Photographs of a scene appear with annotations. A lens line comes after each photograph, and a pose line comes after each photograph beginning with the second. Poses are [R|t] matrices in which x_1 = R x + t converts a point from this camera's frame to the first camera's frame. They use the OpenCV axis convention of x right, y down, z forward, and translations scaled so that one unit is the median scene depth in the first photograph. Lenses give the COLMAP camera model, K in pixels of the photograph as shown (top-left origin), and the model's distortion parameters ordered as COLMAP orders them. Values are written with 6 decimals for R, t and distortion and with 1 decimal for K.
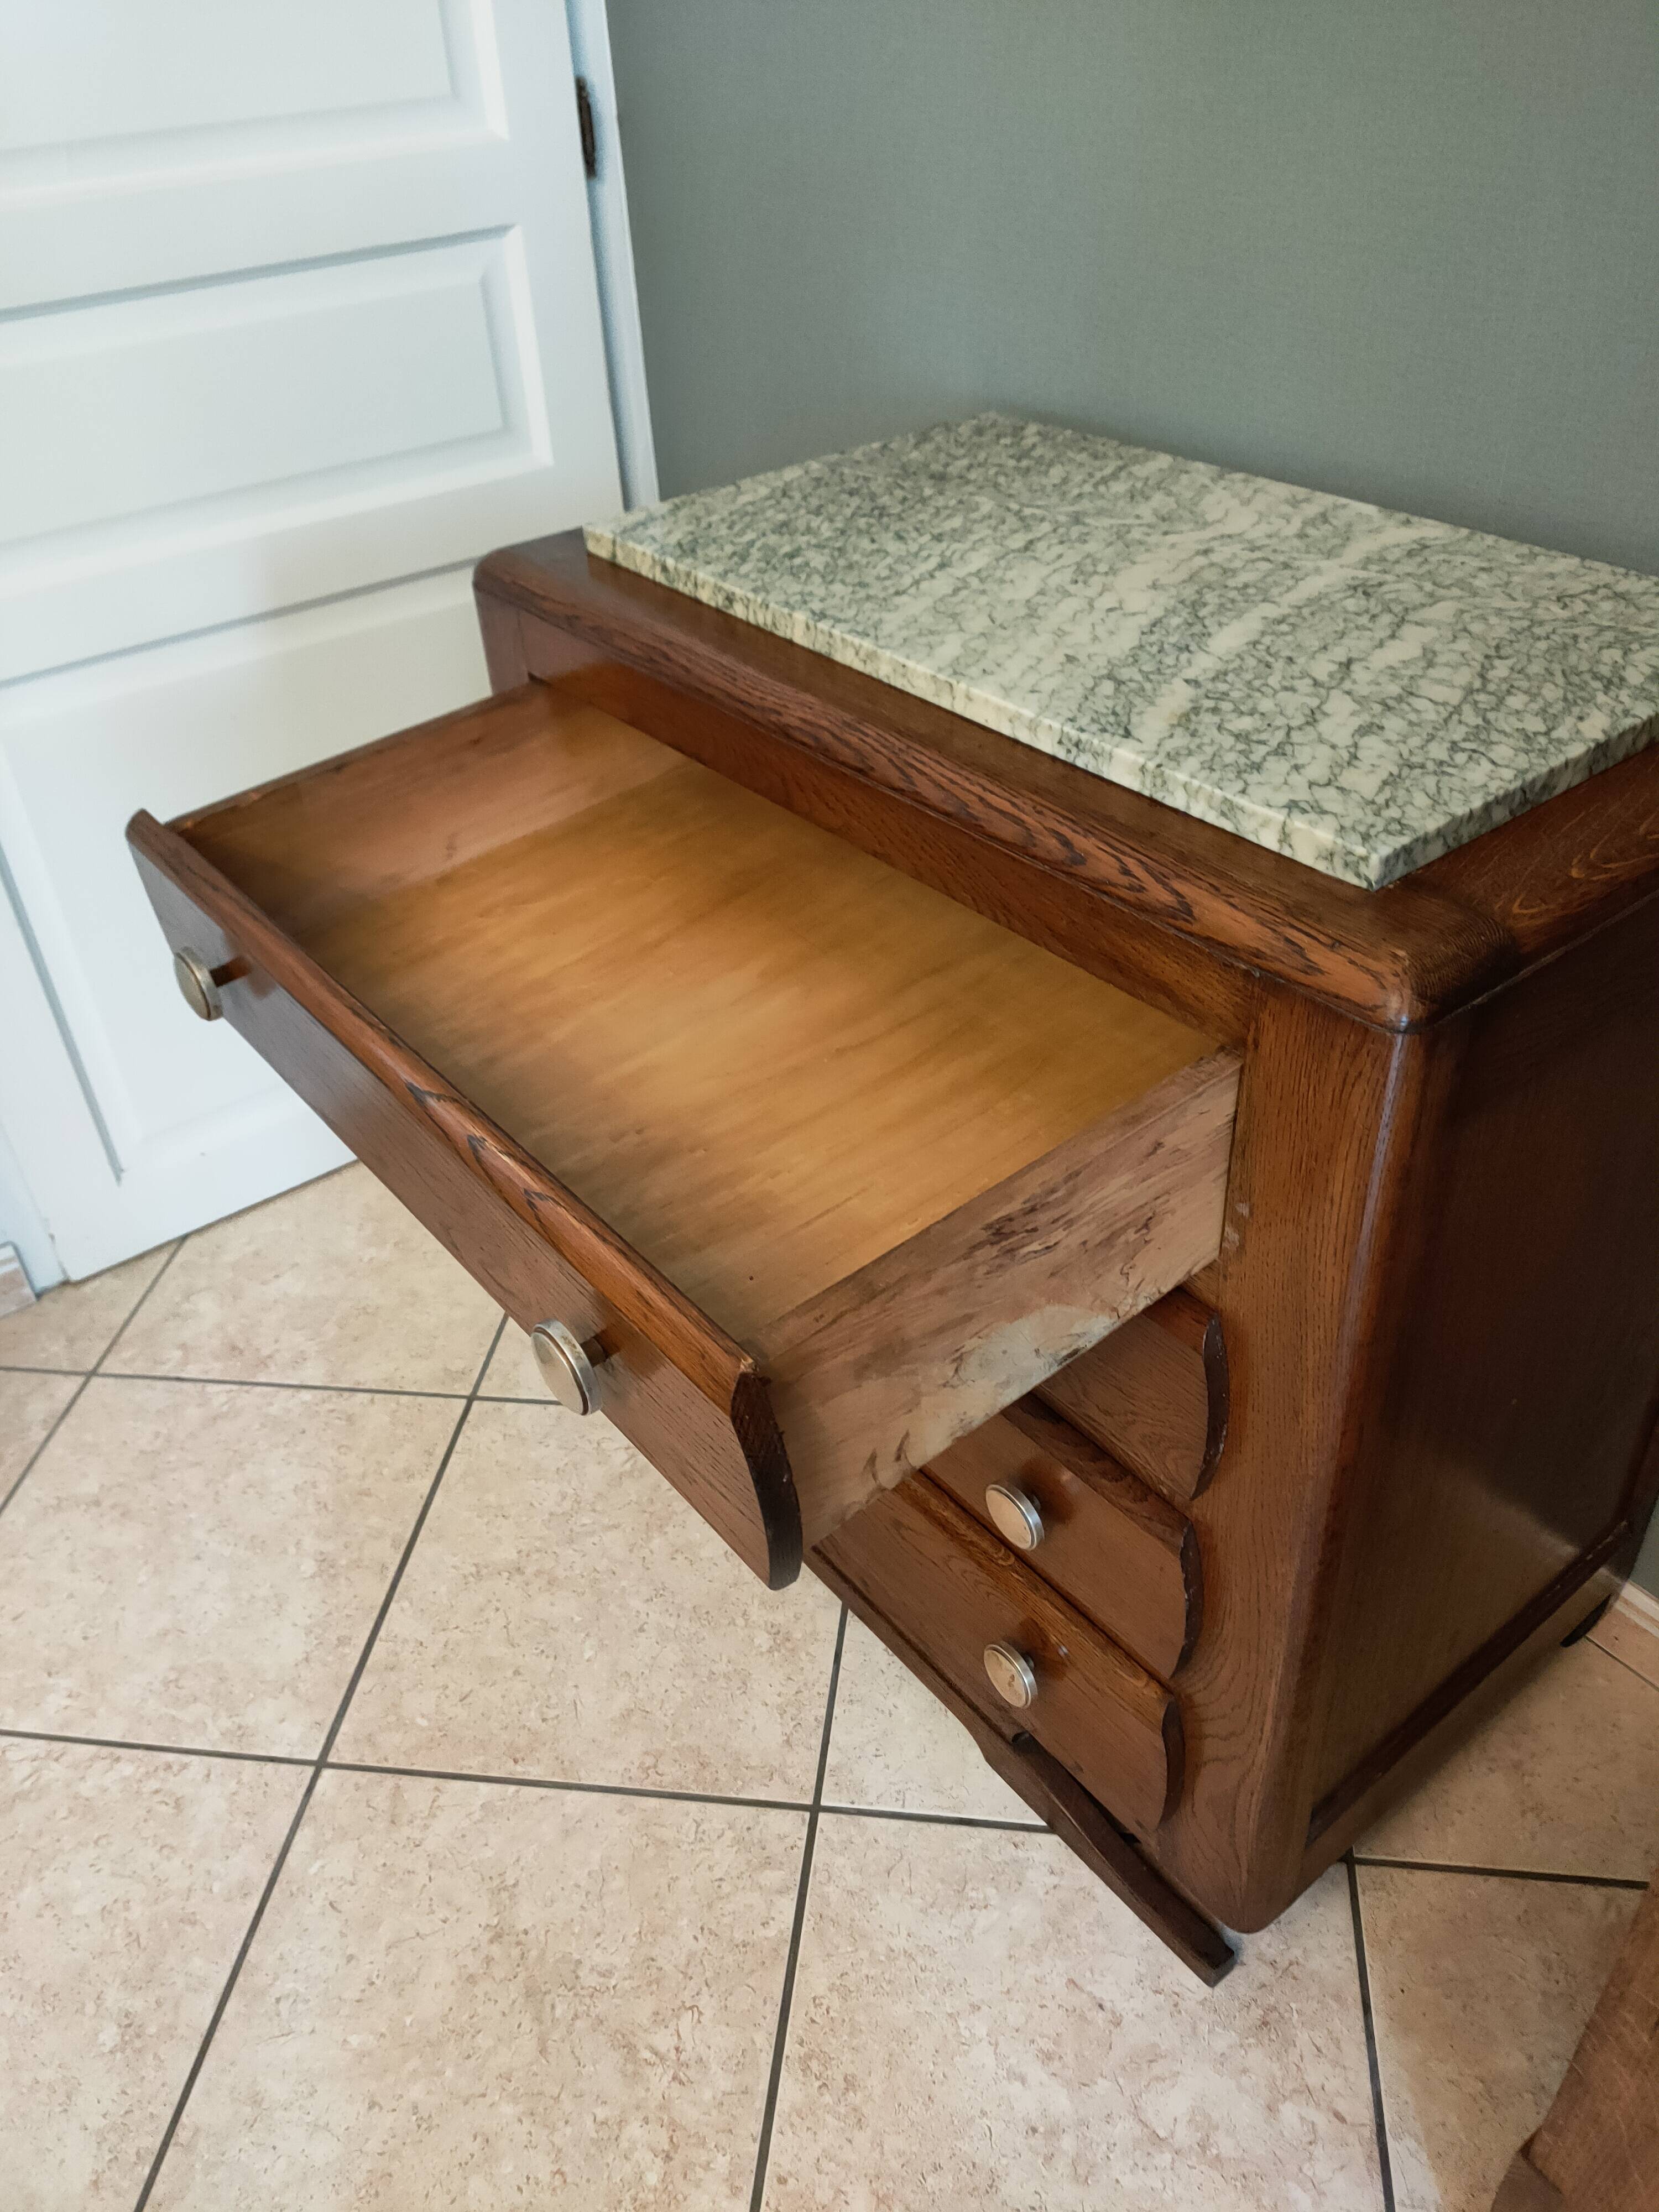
lens RADIAL K [[1688.6, 0, 829.5], [0, 1688.6, 1119.3], [0, 0, 1]] dist [0.072746, -0.109712]
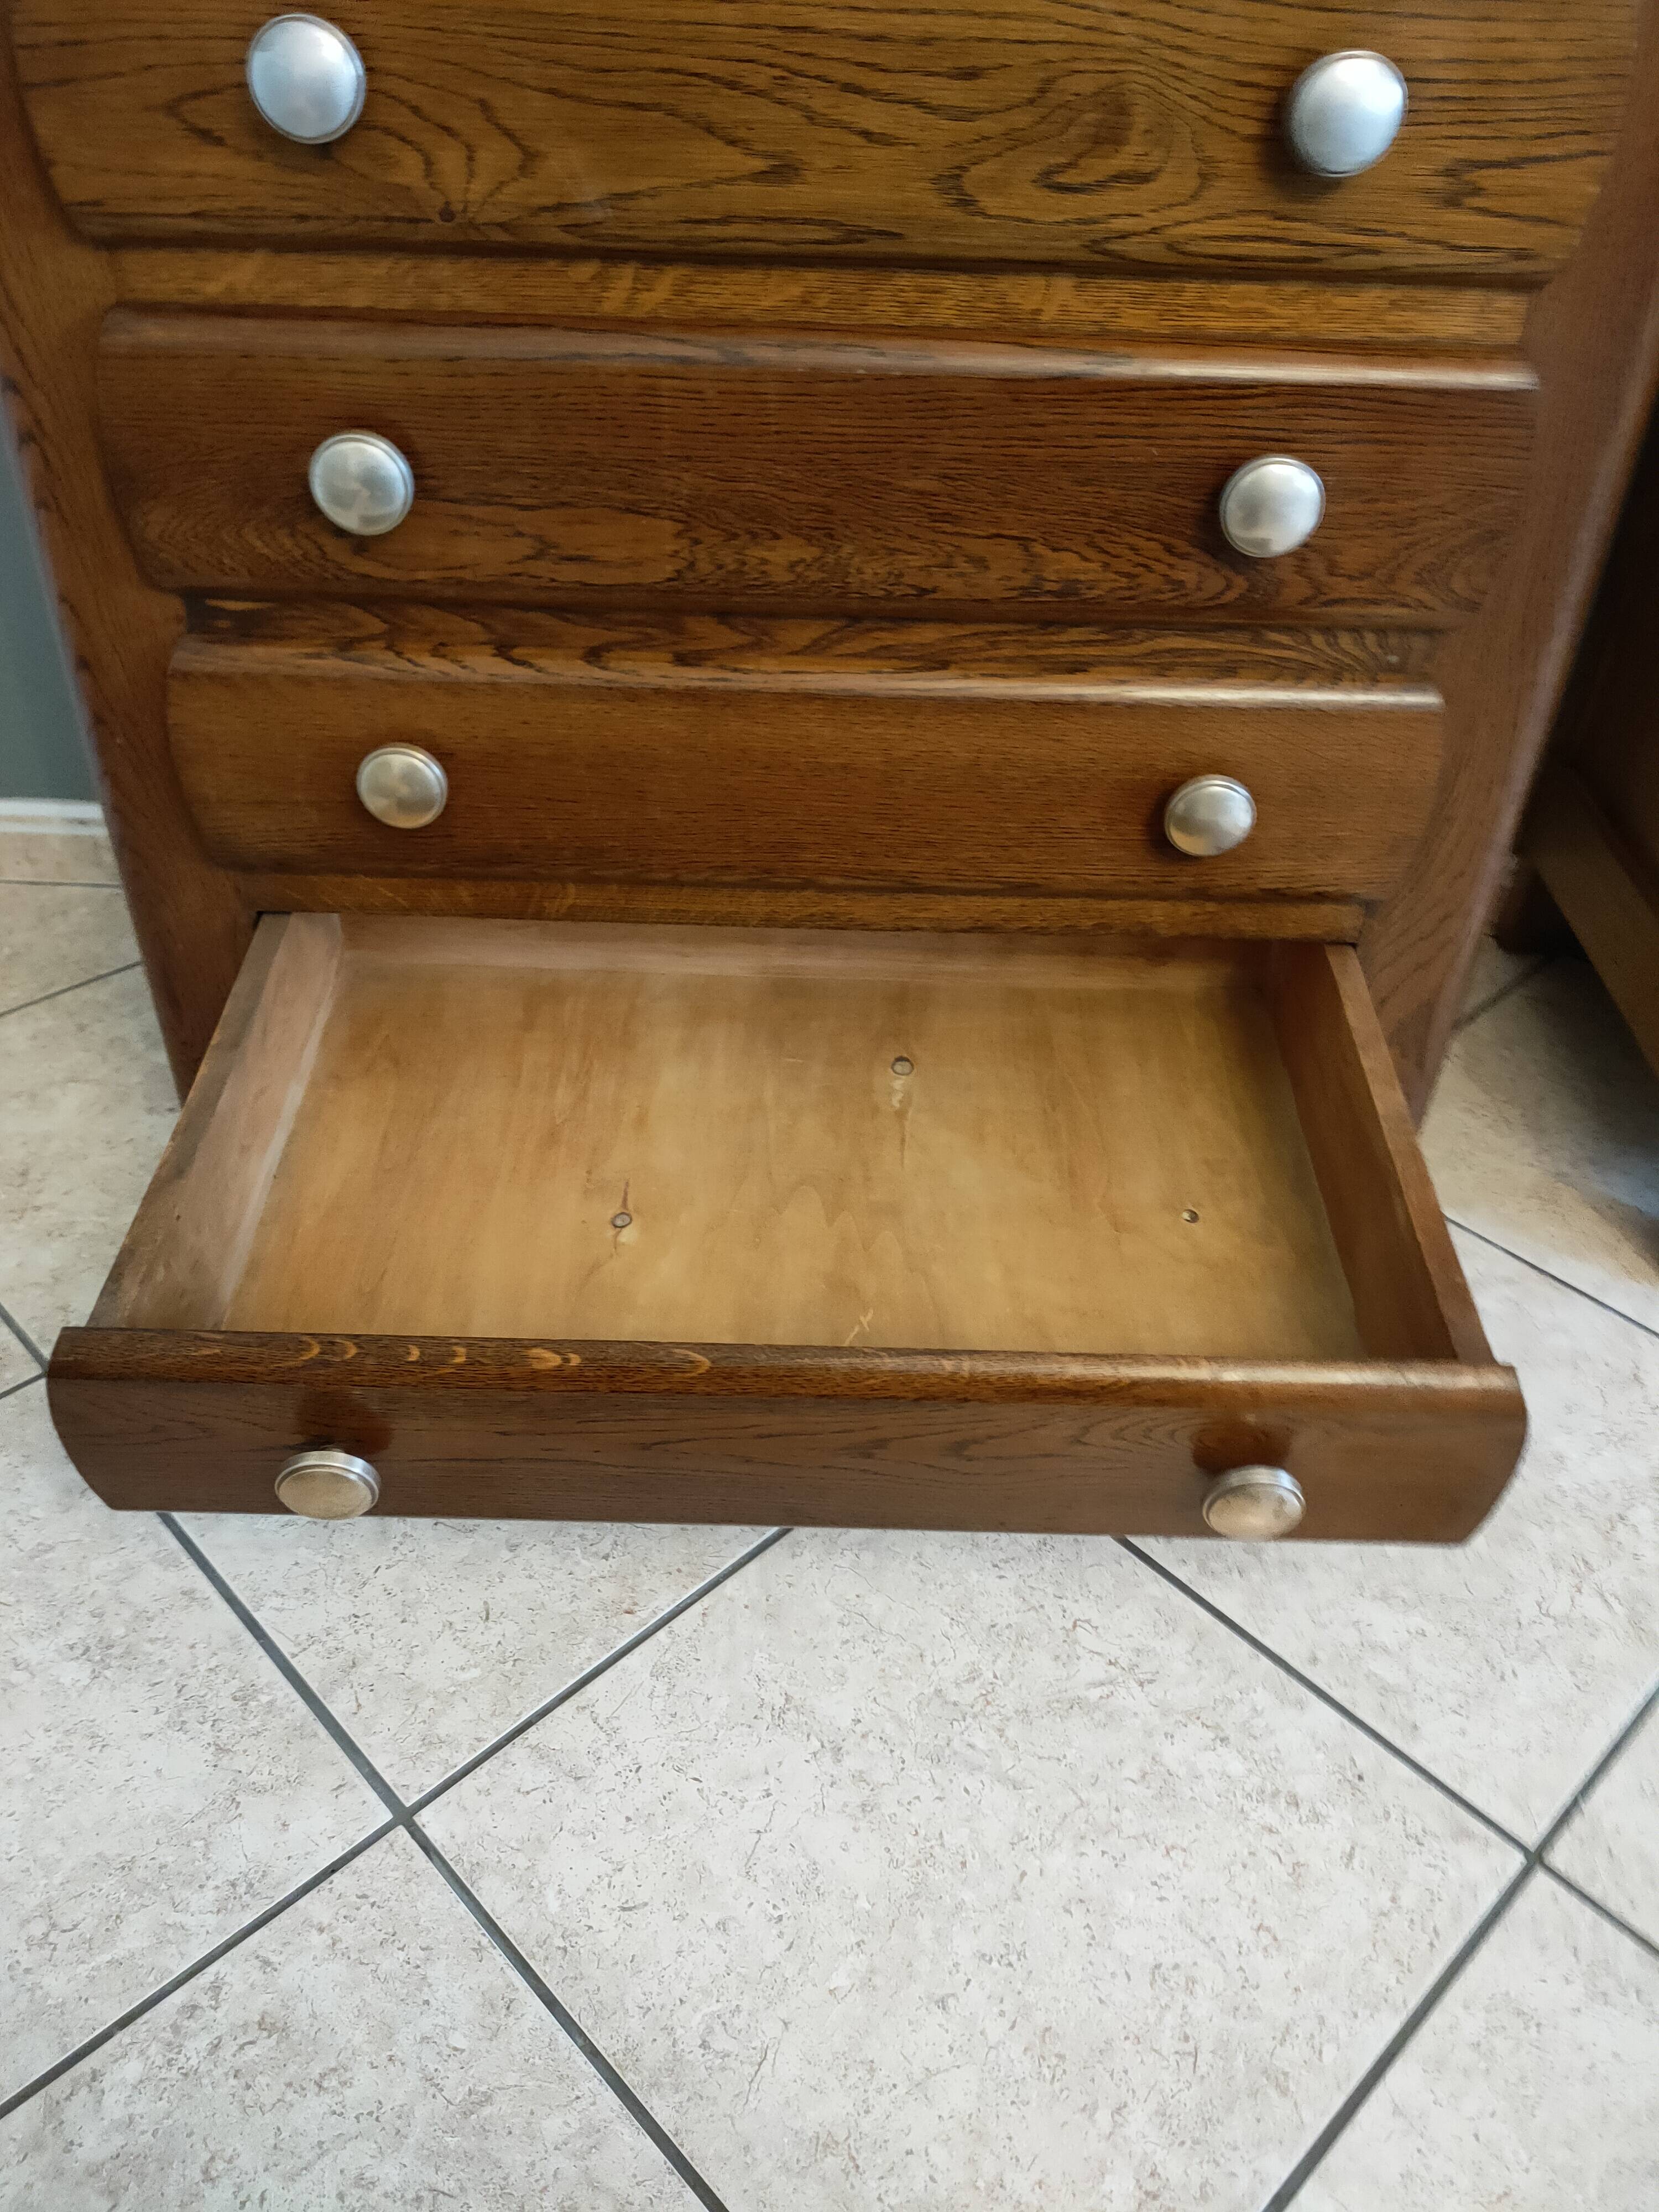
lens RADIAL K [[1688.6, 0, 818.3], [0, 1688.6, 1122.3], [0, 0, 1]] dist [0.072746, -0.109712]
pose [[0.624256, -0.433593, 0.649847, -0.646515], [0.415238, 0.888761, 0.194116, 0.122424], [-0.661727, 0.148663, 0.734859, 0.525014]]
